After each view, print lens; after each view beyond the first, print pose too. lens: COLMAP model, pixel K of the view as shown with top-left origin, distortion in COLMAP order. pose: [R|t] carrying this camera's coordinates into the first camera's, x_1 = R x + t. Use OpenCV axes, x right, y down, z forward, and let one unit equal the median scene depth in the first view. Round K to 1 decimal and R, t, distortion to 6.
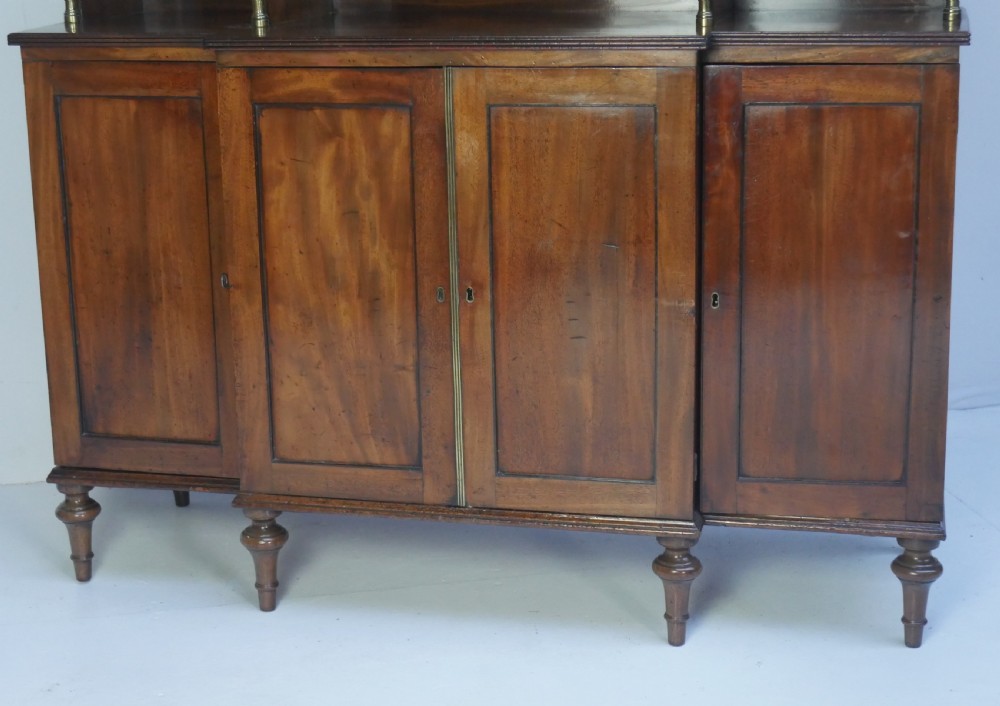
lens RADIAL K [[1820.9, 0, 500.0], [0, 1820.9, 353.0], [0, 0, 1]] dist [0.032193, -0.113548]
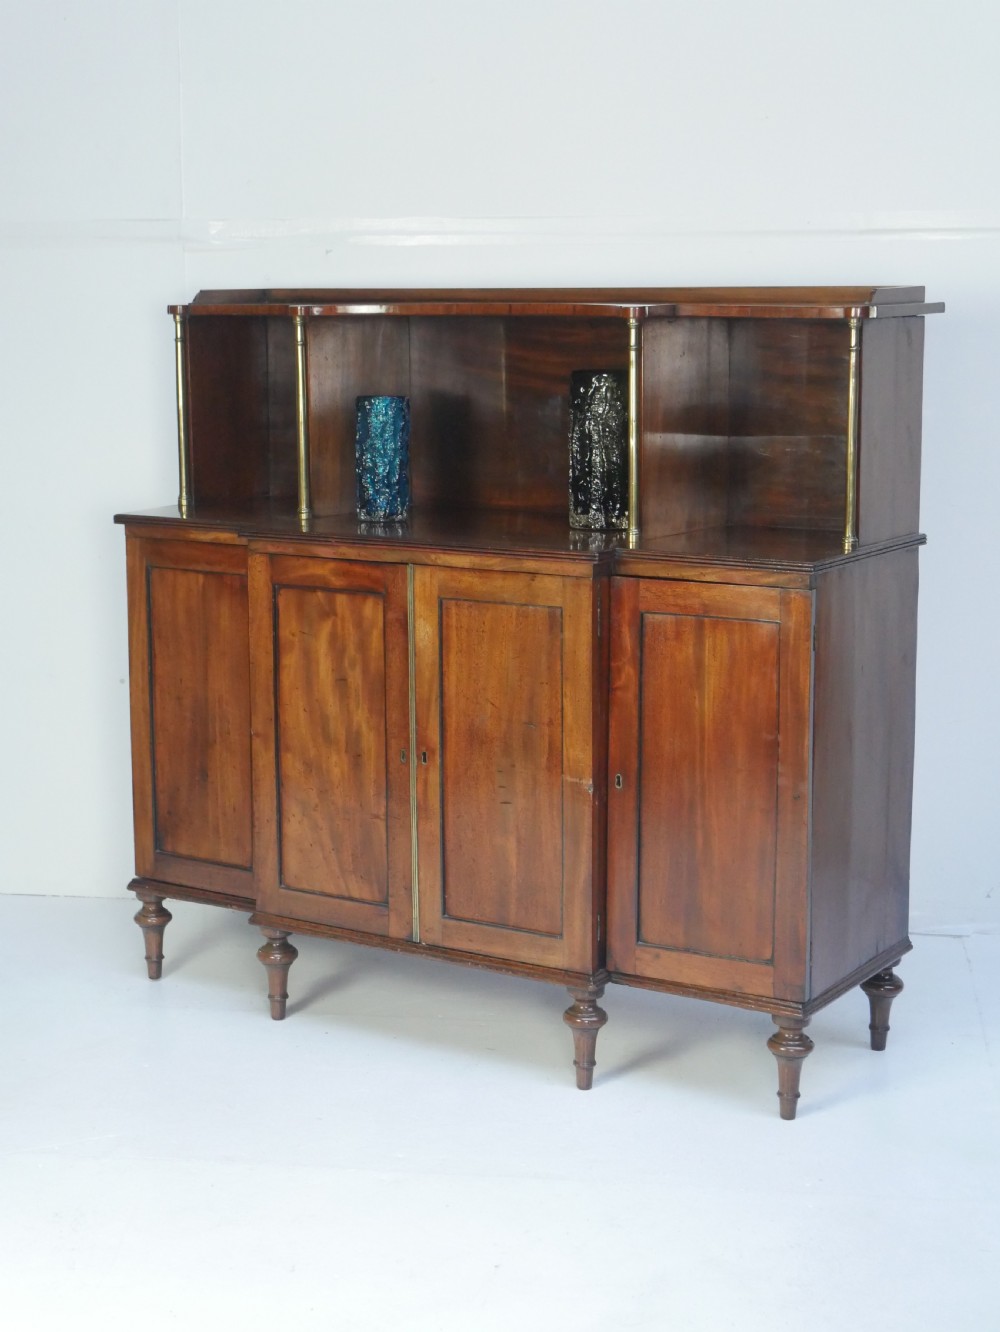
lens RADIAL K [[2221.3, 0, 500.0], [0, 2221.3, 666.0], [0, 0, 1]] dist [0.029257, 0.005236]
pose [[0.946088, 0.073945, -0.315358, 0.464136], [-0.099987, 0.992717, -0.067194, 0.000300], [0.308092, 0.095103, 0.946591, -0.328888]]
